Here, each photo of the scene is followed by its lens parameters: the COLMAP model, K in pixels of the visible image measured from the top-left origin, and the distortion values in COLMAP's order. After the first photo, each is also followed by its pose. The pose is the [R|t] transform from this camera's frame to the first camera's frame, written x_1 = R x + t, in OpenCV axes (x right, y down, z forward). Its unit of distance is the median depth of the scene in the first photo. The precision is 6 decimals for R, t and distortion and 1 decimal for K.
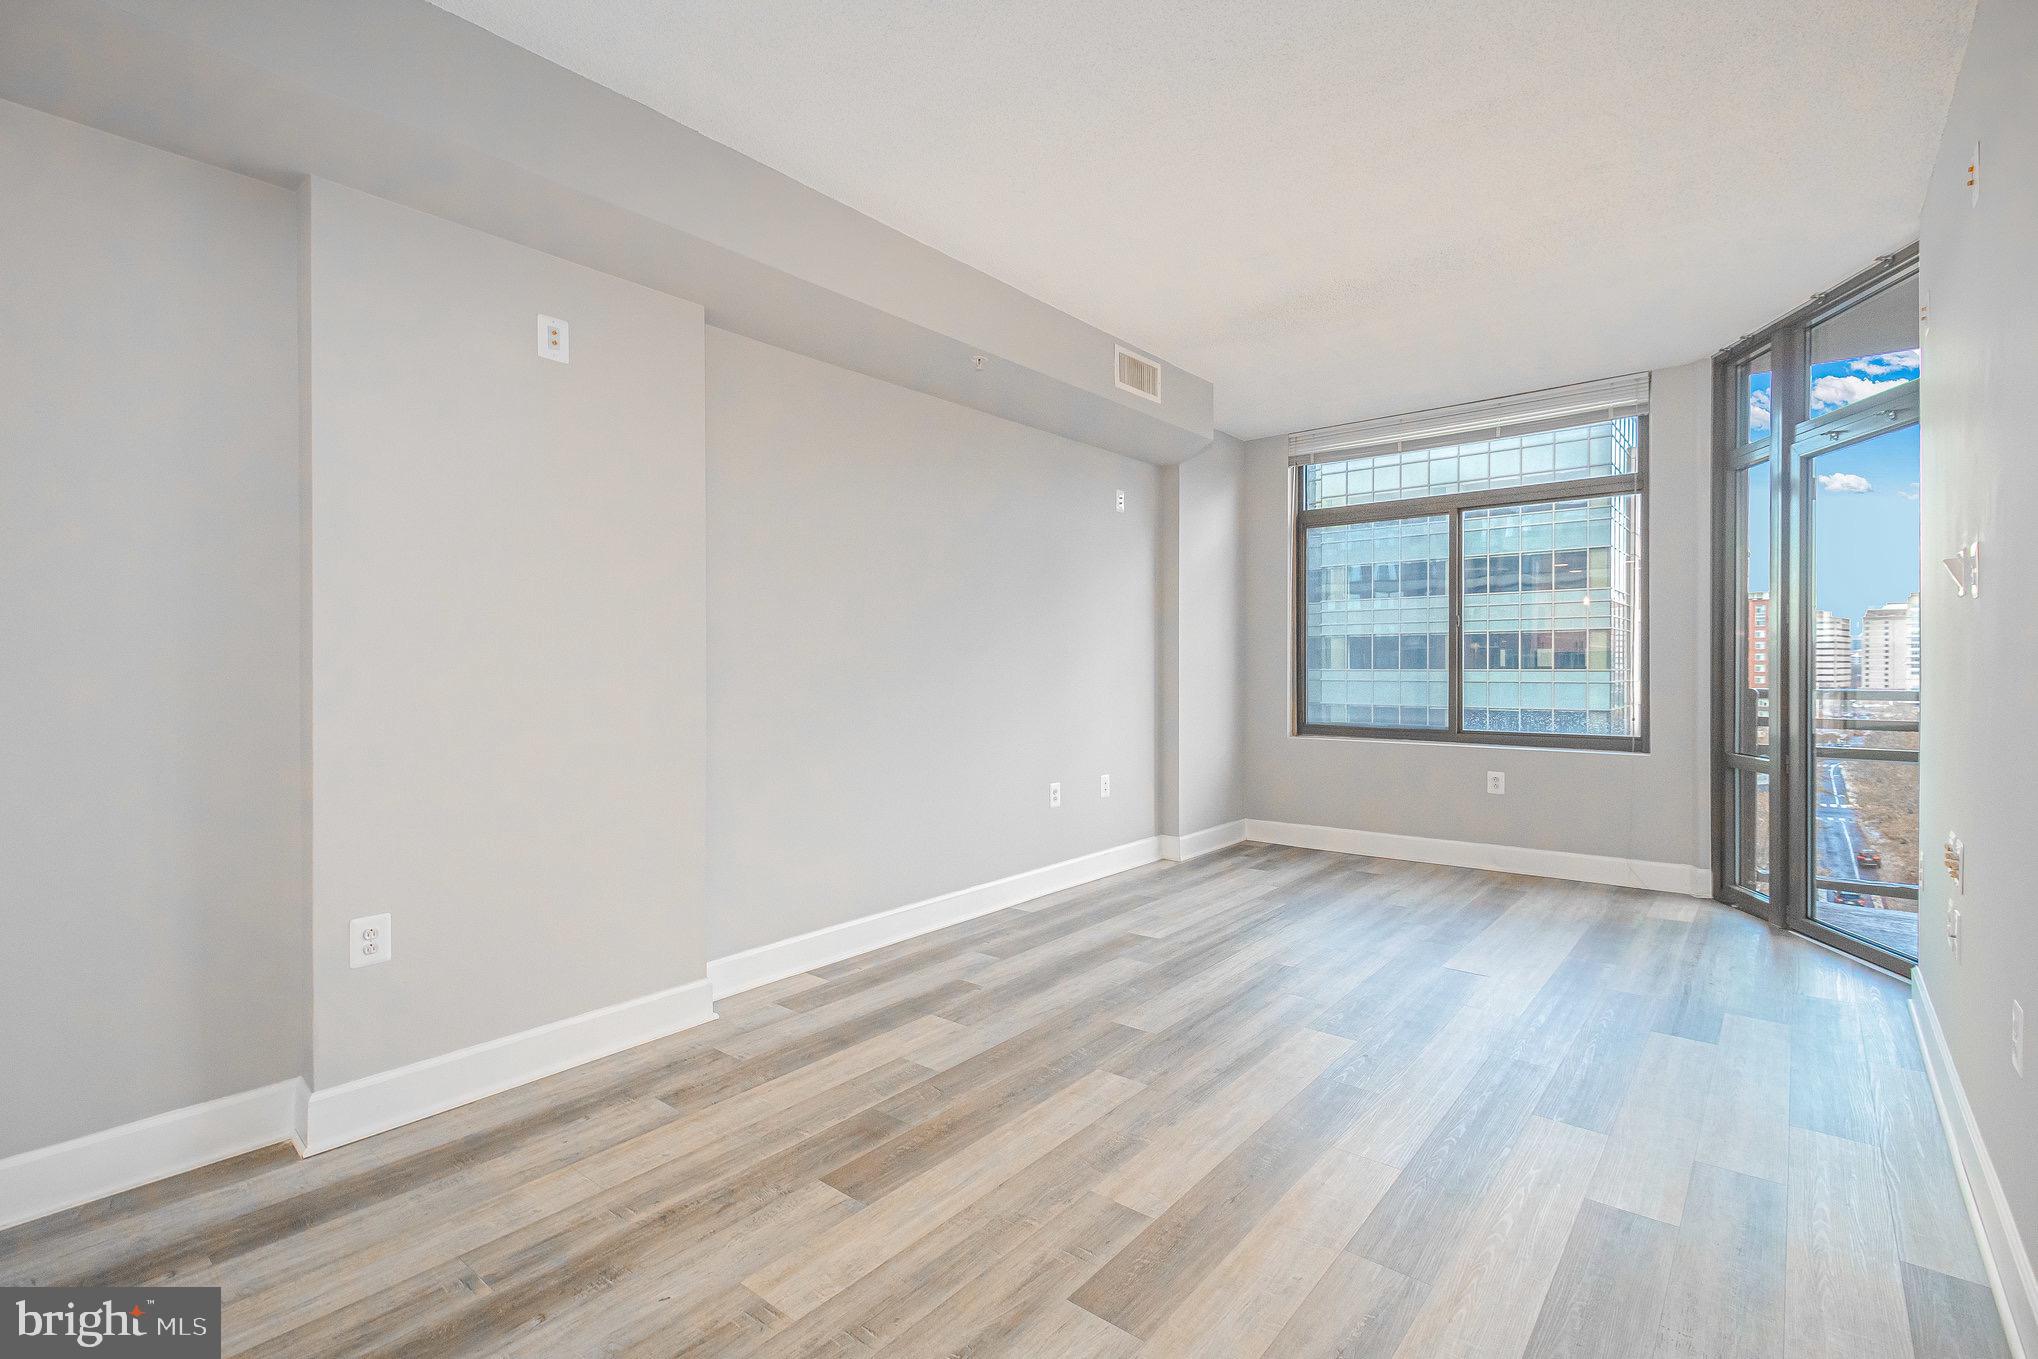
lens RADIAL K [[933.4, 0, 1054.3], [0, 933.4, 667.2], [0, 0, 1]] dist [0.027418, -0.009944]
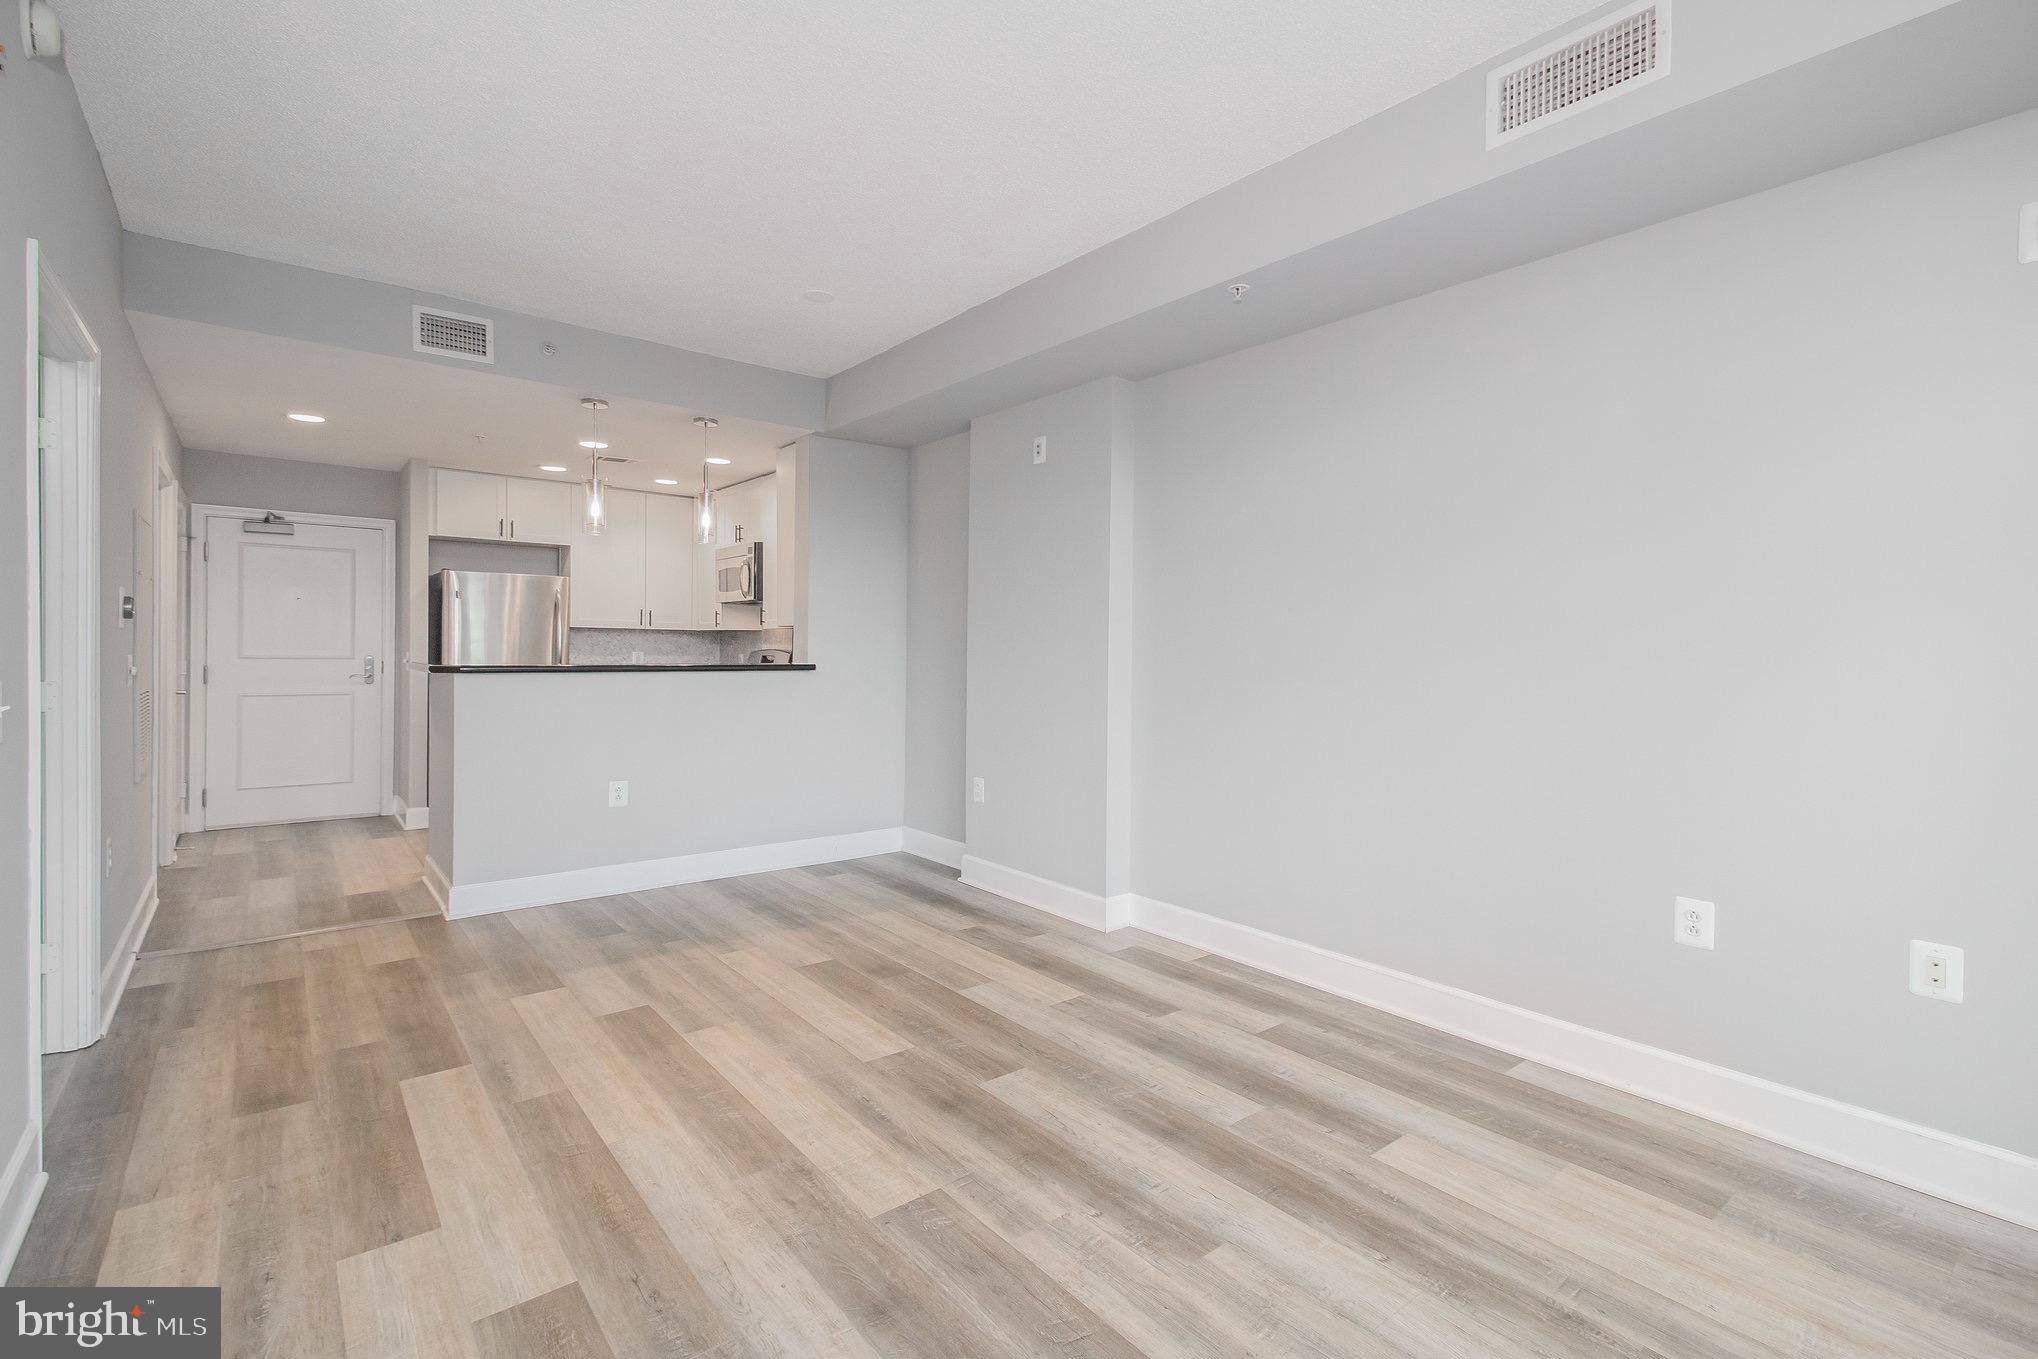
lens RADIAL K [[933.4, 0, 1030.5], [0, 933.4, 647.4], [0, 0, 1]] dist [0.027418, -0.009944]
pose [[-0.221667, -0.000617, -0.975122, 0.700725], [-0.014140, 0.999897, 0.002582, -0.009493], [0.975020, 0.014360, -0.221653, 0.920984]]
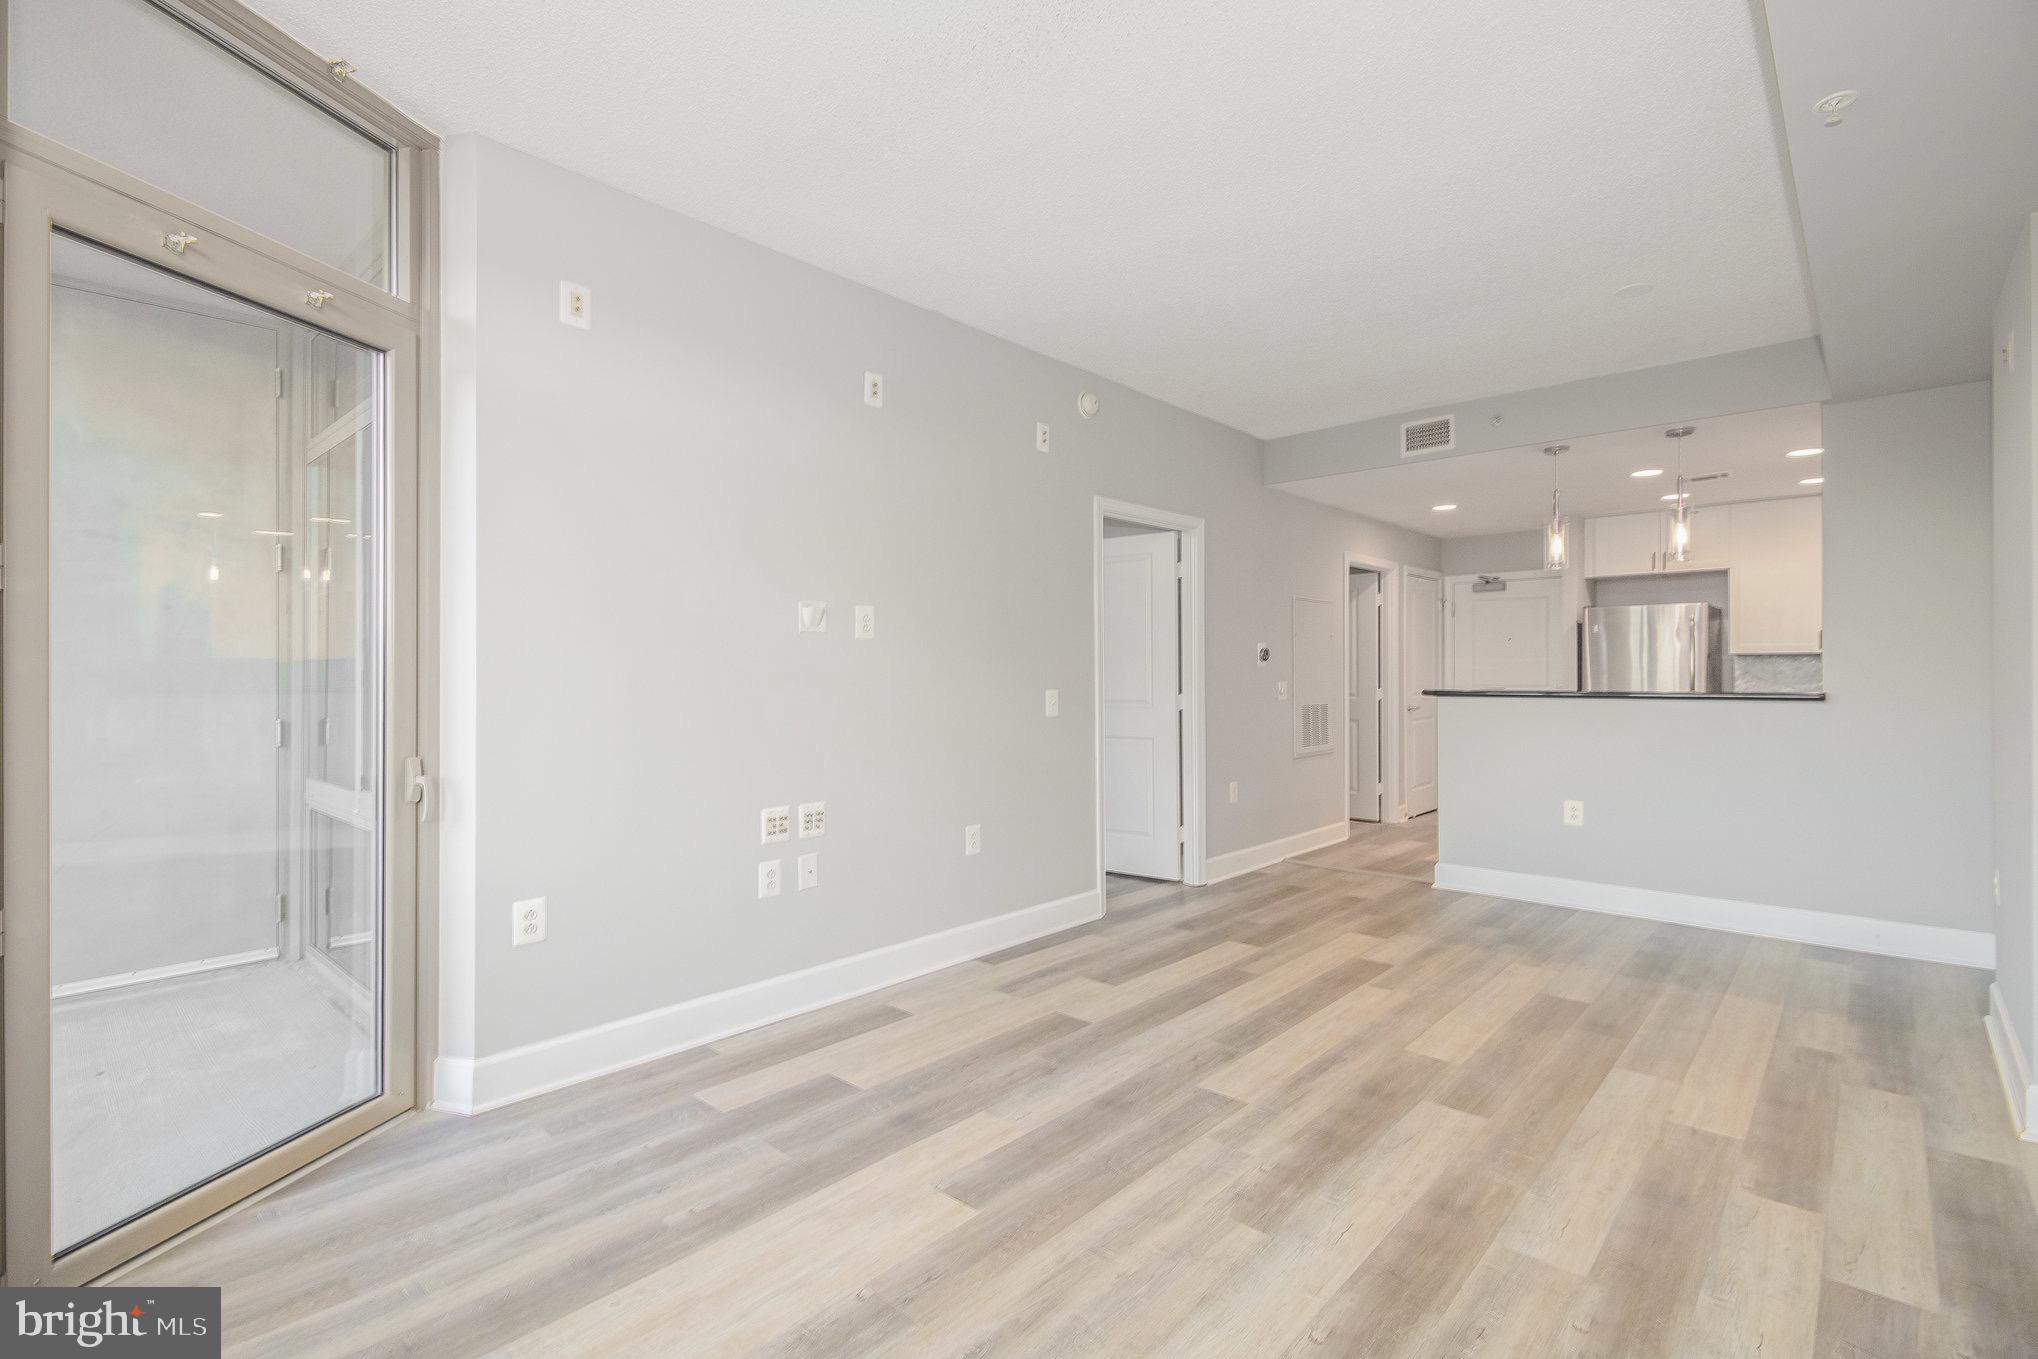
lens RADIAL K [[933.4, 0, 1061.7], [0, 933.4, 669.8], [0, 0, 1]] dist [0.027418, -0.009944]
pose [[-0.998917, 0.003994, 0.046362, 0.302249], [0.004075, 0.999990, 0.001642, -0.011136], [-0.046355, 0.001829, -0.998923, 1.418240]]
